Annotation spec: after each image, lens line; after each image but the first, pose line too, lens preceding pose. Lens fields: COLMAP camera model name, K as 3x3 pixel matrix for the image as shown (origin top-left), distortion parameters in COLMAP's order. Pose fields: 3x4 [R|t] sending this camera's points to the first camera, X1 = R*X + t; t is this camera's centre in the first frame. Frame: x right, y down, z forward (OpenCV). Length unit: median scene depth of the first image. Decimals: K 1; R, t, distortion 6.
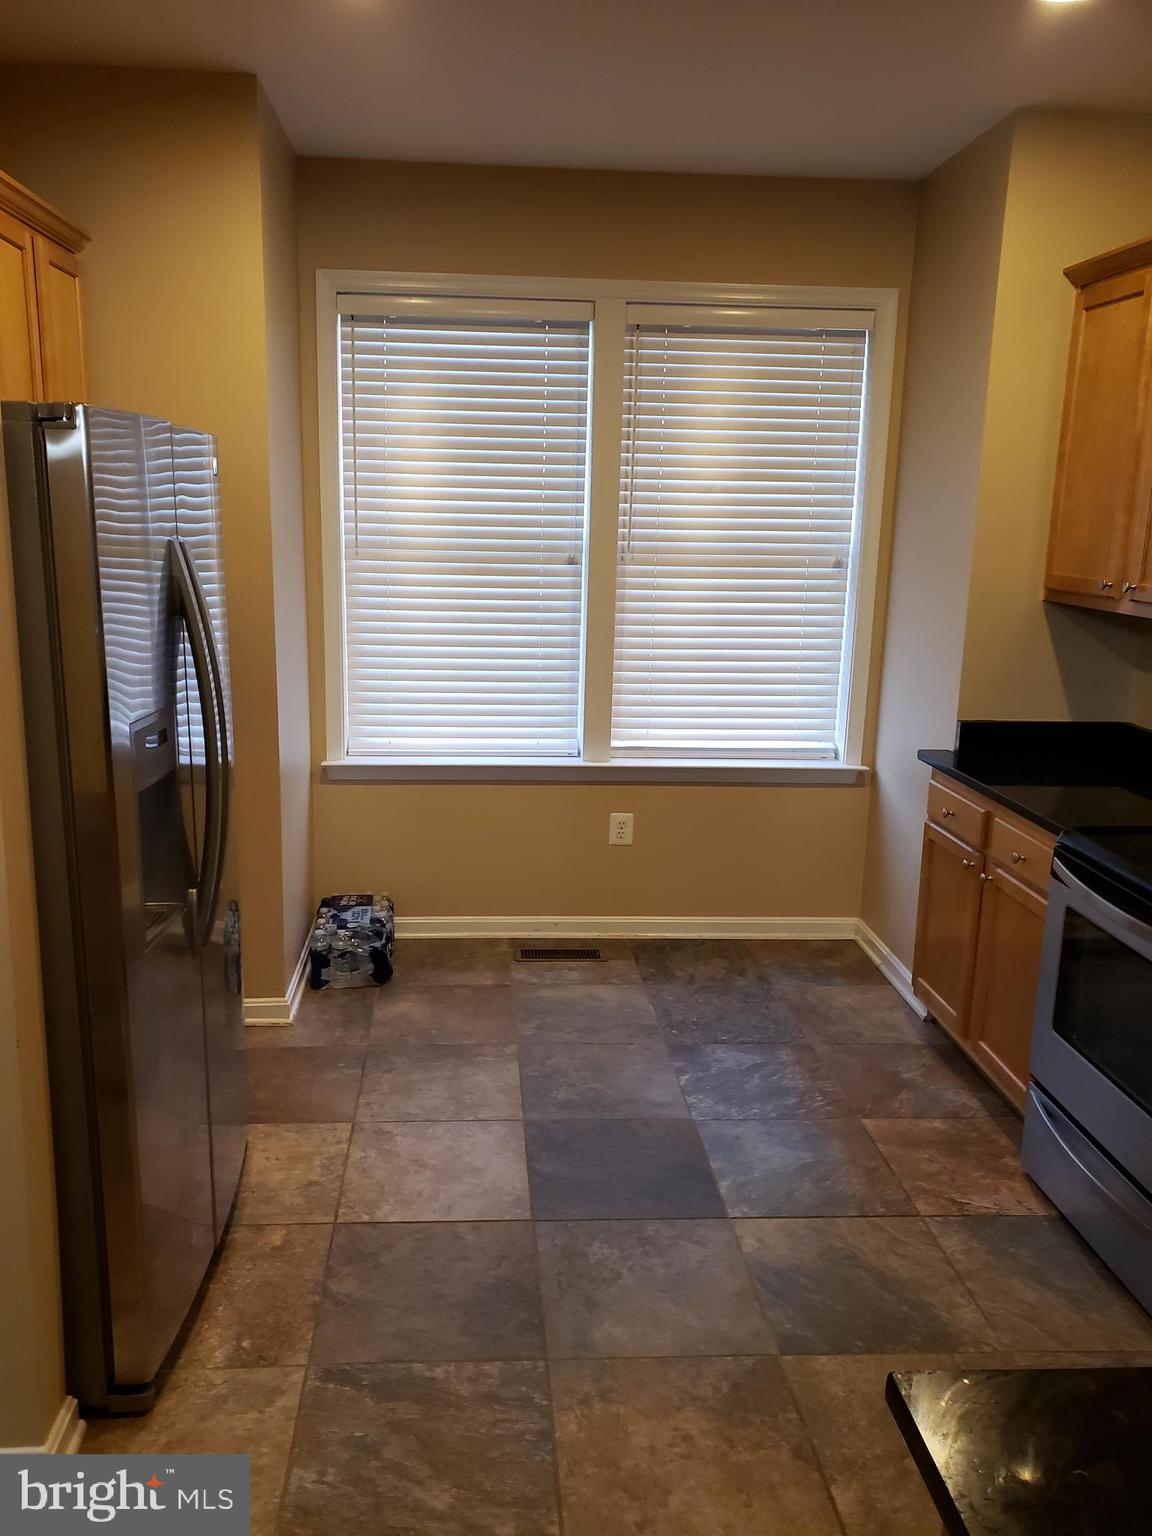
lens RADIAL K [[1181.7, 0, 573.7], [0, 1181.7, 764.5], [0, 0, 1]] dist [0.029829, 0.007846]
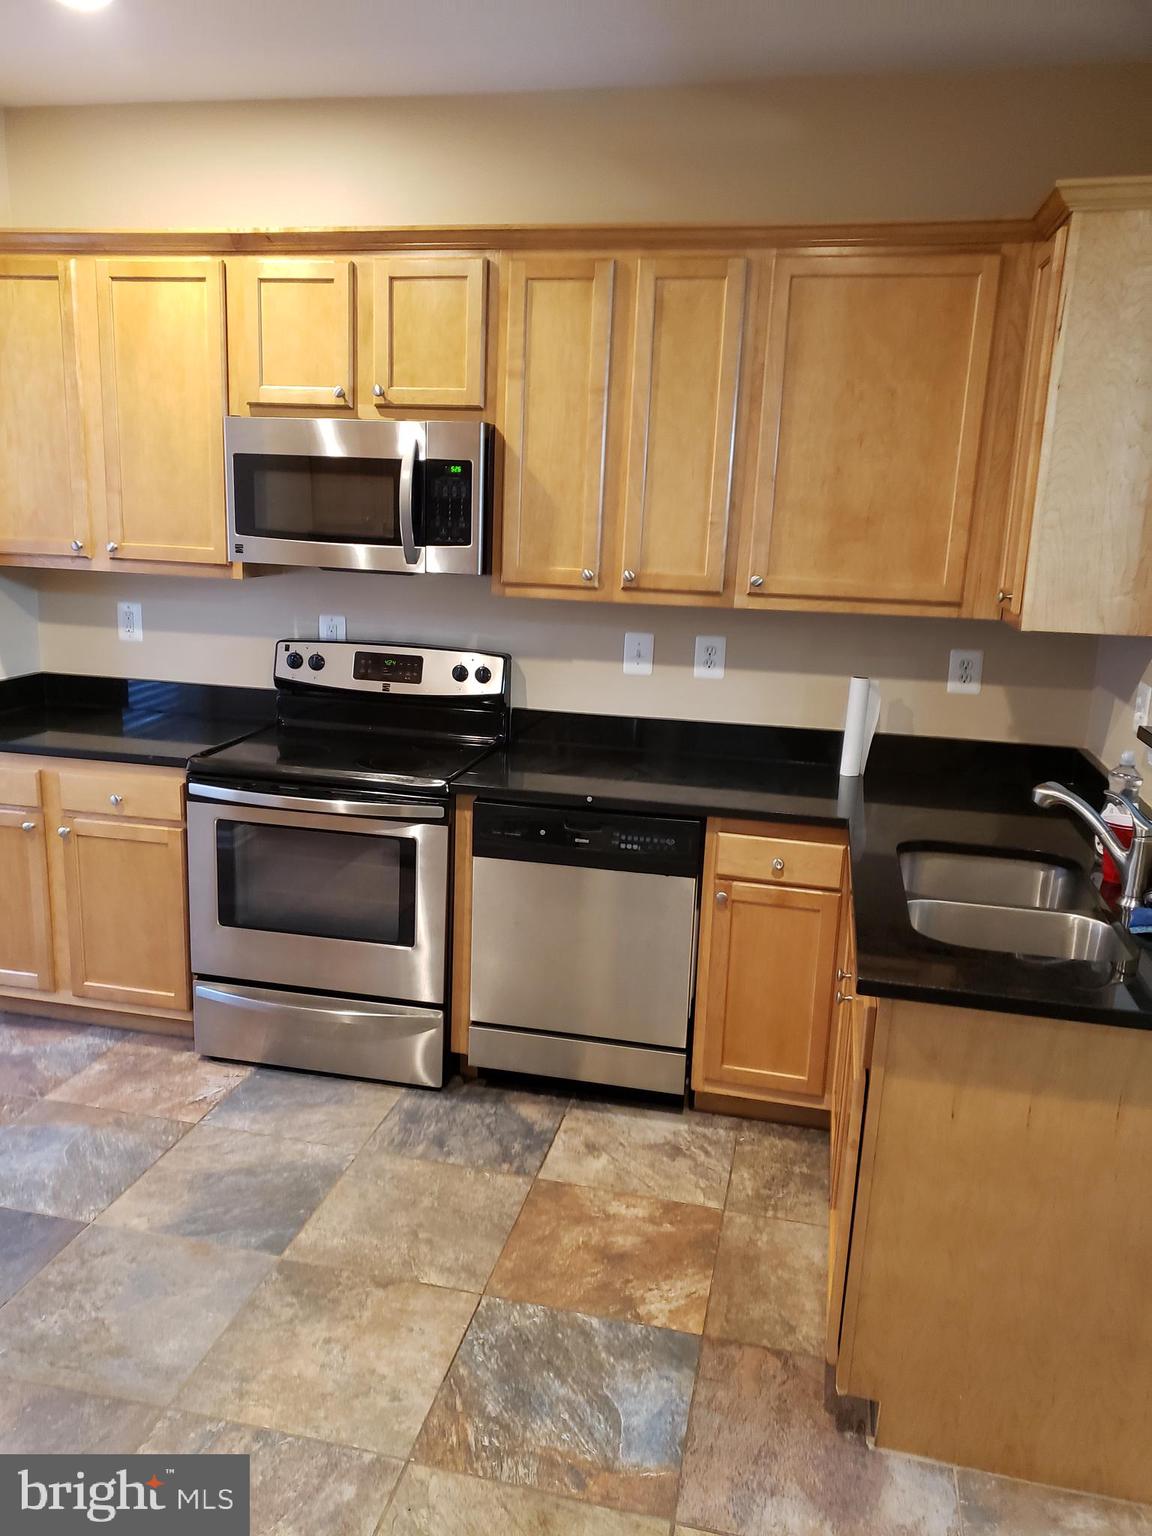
lens RADIAL K [[1181.7, 0, 510.4], [0, 1181.7, 780.9], [0, 0, 1]] dist [0.029829, 0.007846]
pose [[0.312477, -0.219320, 0.924260, -0.559233], [0.168065, 0.970397, 0.173448, -0.072314], [-0.934940, 0.101137, 0.340087, 0.311328]]
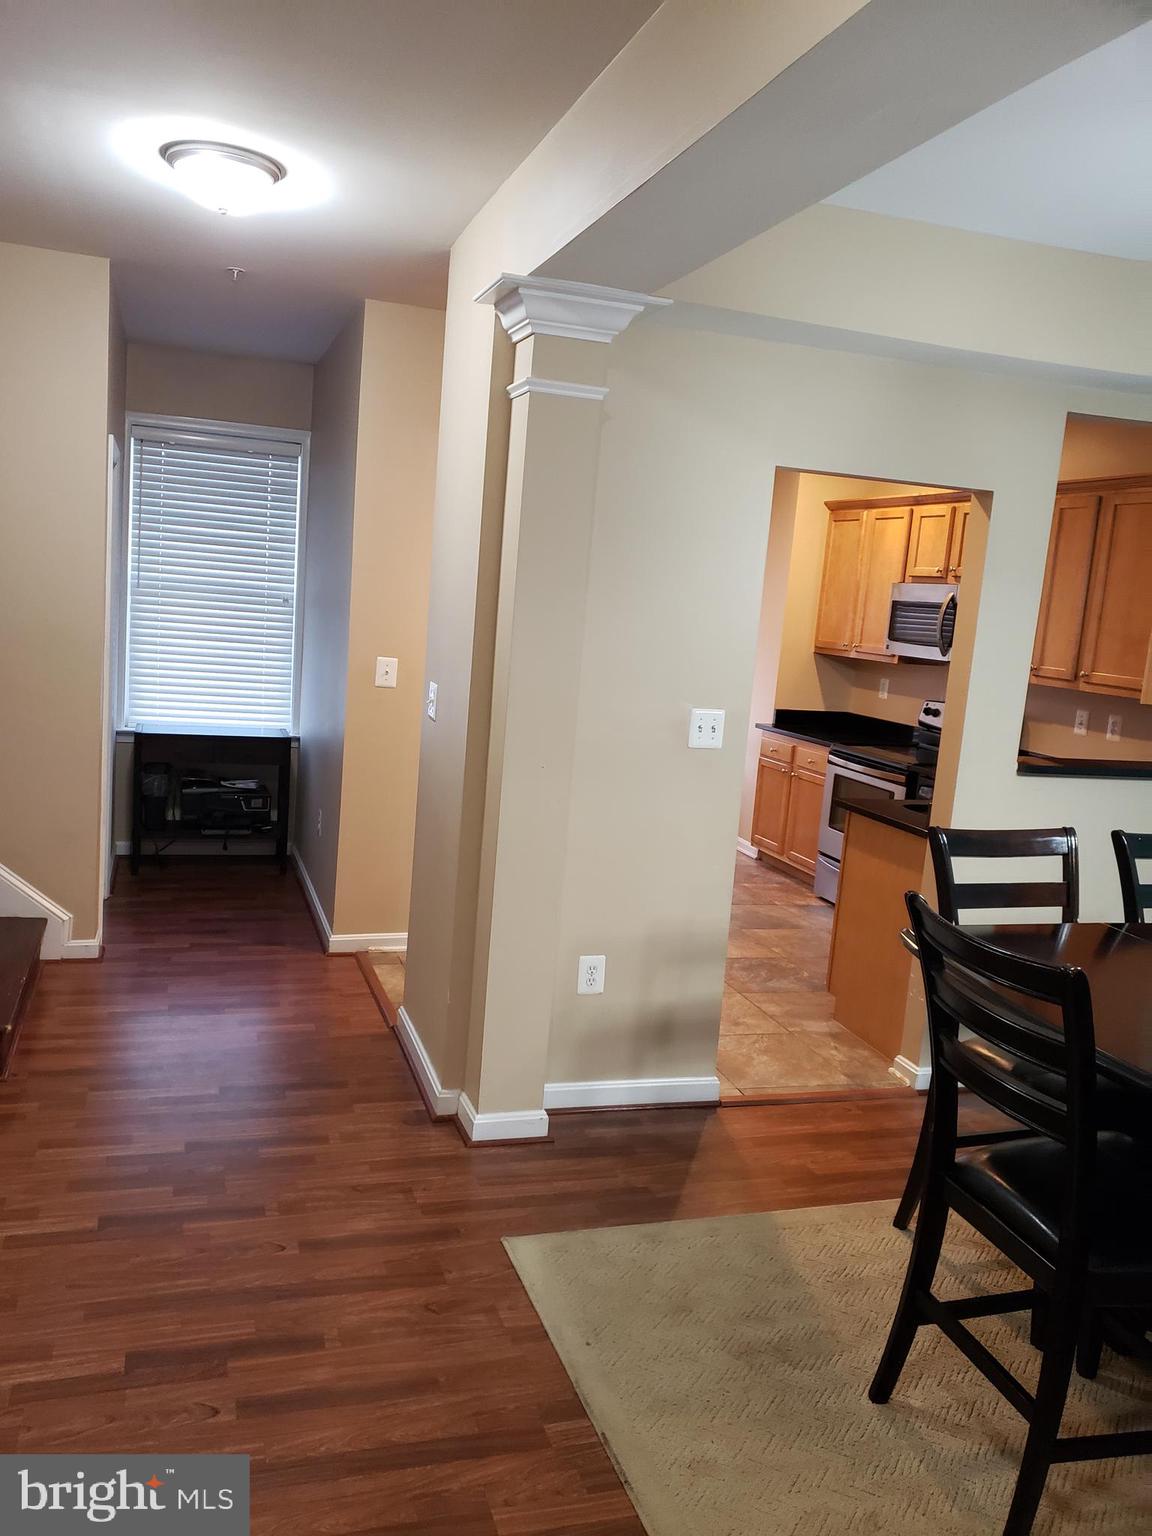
lens RADIAL K [[1181.7, 0, 571.8], [0, 1181.7, 766.7], [0, 0, 1]] dist [0.029829, 0.007846]
pose [[0.968223, 0.024848, 0.248850, -0.679912], [-0.011647, 0.998452, -0.054380, 0.233979], [-0.249816, 0.049753, 0.967014, -1.155695]]
